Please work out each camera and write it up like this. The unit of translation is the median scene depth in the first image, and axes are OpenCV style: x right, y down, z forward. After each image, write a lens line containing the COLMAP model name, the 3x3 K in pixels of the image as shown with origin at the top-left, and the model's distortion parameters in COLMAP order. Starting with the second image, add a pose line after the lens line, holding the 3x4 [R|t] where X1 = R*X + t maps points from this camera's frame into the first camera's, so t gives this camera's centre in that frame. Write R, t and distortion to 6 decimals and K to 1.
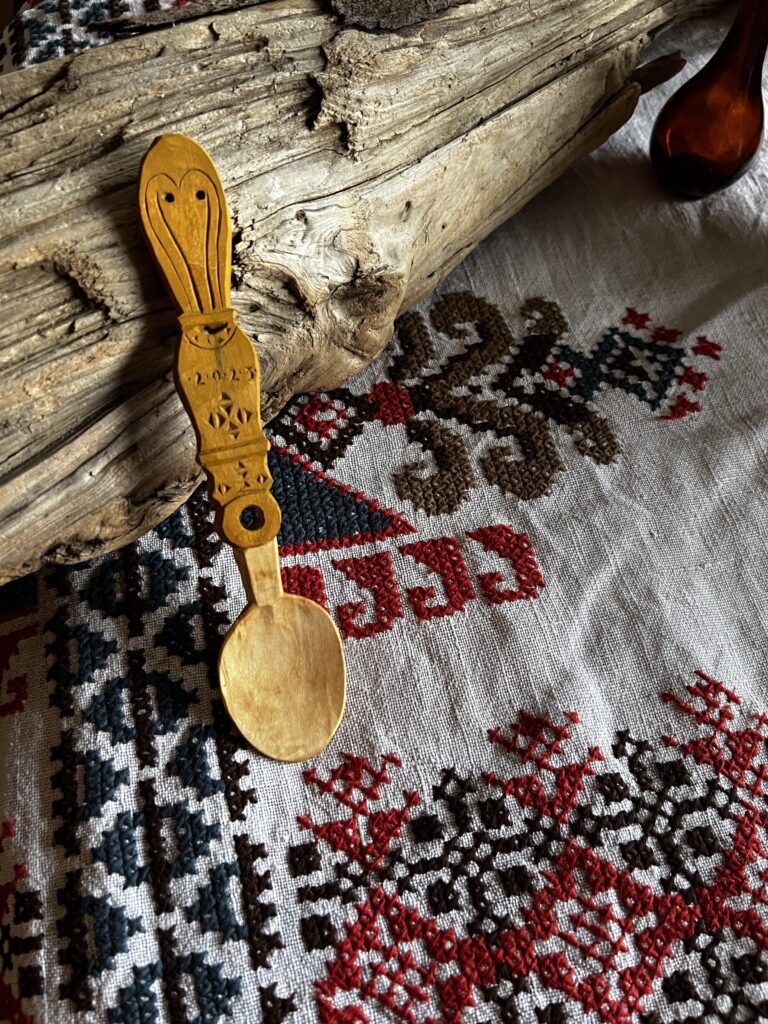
lens RADIAL K [[798.1, 0, 384.0], [0, 798.1, 512.0], [0, 0, 1]] dist [-0.010880, -0.004430]
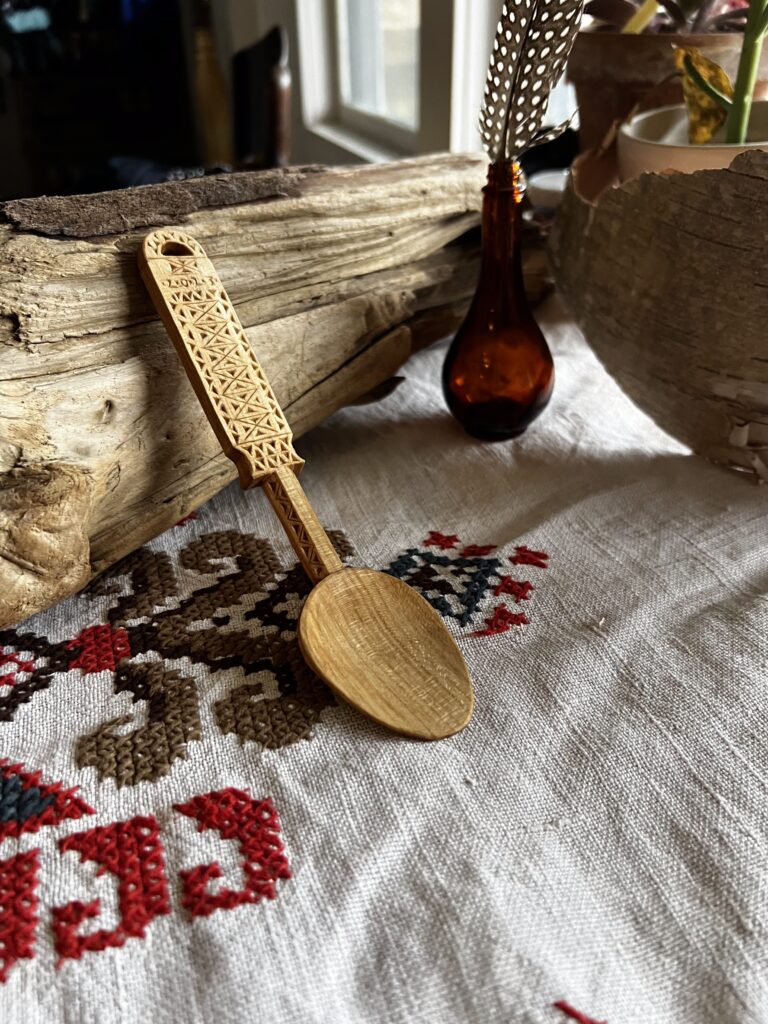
lens RADIAL K [[779.7, 0, 384.0], [0, 779.7, 512.0], [0, 0, 1]] dist [0.083962, -0.111144]
pose [[0.994319, -0.101284, 0.032746, 0.265244], [0.103556, 0.849212, -0.517798, 0.165567], [0.024636, 0.518247, 0.854876, 0.328929]]
